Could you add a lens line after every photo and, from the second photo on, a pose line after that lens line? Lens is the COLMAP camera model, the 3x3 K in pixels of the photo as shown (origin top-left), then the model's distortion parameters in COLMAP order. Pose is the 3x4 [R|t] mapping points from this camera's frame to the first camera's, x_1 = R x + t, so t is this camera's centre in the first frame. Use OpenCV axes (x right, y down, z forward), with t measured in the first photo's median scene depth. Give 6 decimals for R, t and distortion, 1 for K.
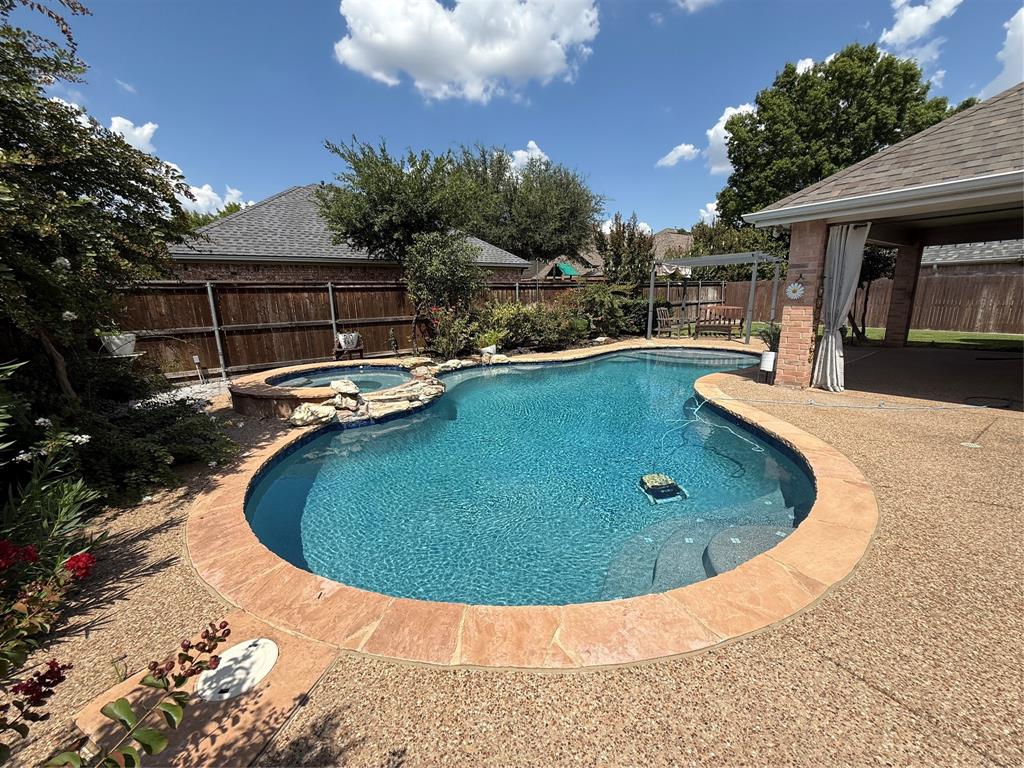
lens RADIAL K [[408.4, 0, 518.6], [0, 408.4, 379.6], [0, 0, 1]] dist [-0.000545, 0.000346]
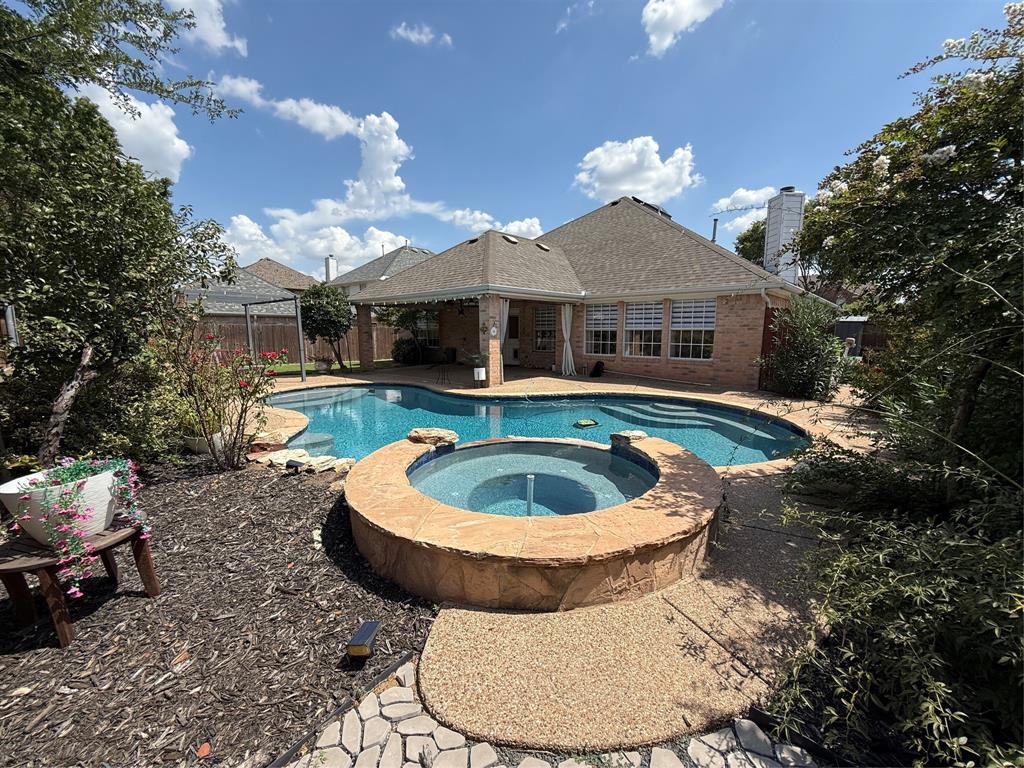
lens RADIAL K [[408.4, 0, 515.2], [0, 408.4, 377.7], [0, 0, 1]] dist [-0.000545, 0.000346]
pose [[-0.172066, -0.087968, 0.981150, -0.785966], [0.205118, 0.970974, 0.123028, -0.160896], [-0.963494, 0.222420, -0.149028, 0.884602]]
